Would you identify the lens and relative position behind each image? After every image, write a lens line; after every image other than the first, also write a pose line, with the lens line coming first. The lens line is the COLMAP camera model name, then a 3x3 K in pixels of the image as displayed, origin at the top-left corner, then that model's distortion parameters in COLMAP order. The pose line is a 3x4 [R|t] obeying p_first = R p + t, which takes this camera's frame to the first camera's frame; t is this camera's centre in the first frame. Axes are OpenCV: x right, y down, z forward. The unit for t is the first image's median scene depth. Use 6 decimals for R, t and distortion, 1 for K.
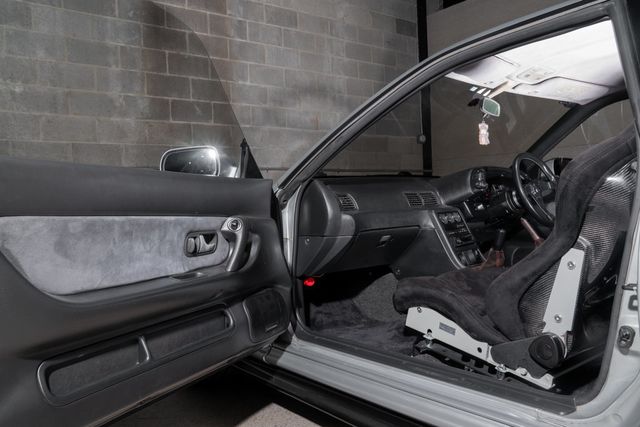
lens RADIAL K [[520.9, 0, 325.2], [0, 520.9, 215.9], [0, 0, 1]] dist [-0.048260, 0.070274]
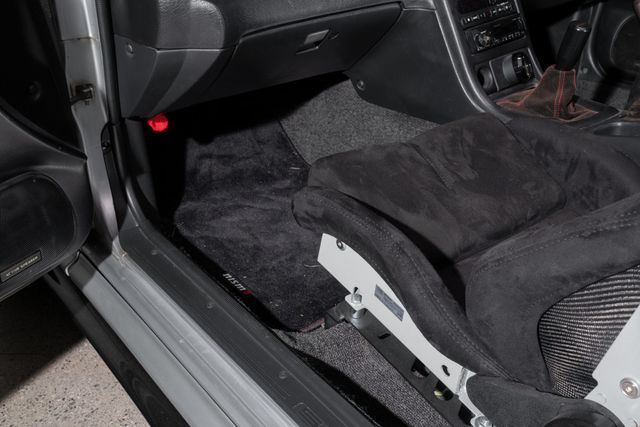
lens RADIAL K [[715.9, 0, 325.8], [0, 715.9, 216.9], [0, 0, 1]] dist [0.074744, 0.000000]
pose [[0.998278, 0.047640, -0.034215, 0.185087], [-0.027169, 0.892573, 0.450085, -0.122450], [0.051982, -0.448380, 0.892330, 0.439272]]
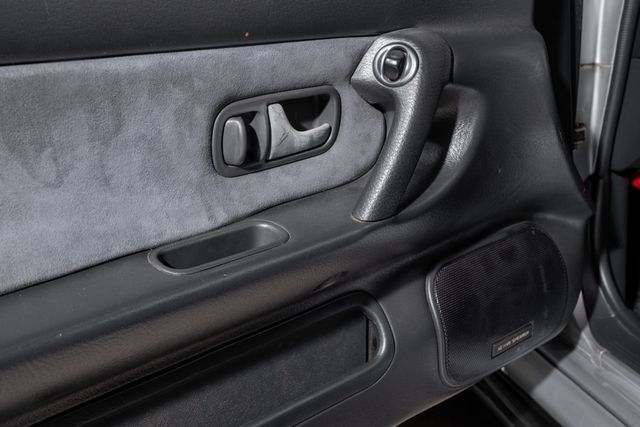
lens RADIAL K [[848.0, 0, 322.3], [0, 848.0, 213.2], [0, 0, 1]] dist [0.129542, 0.000000]
pose [[0.917811, 0.121614, -0.377934, -0.011403], [0.001217, 0.951063, 0.308994, -0.046748], [0.397017, -0.284058, 0.872748, 0.452000]]
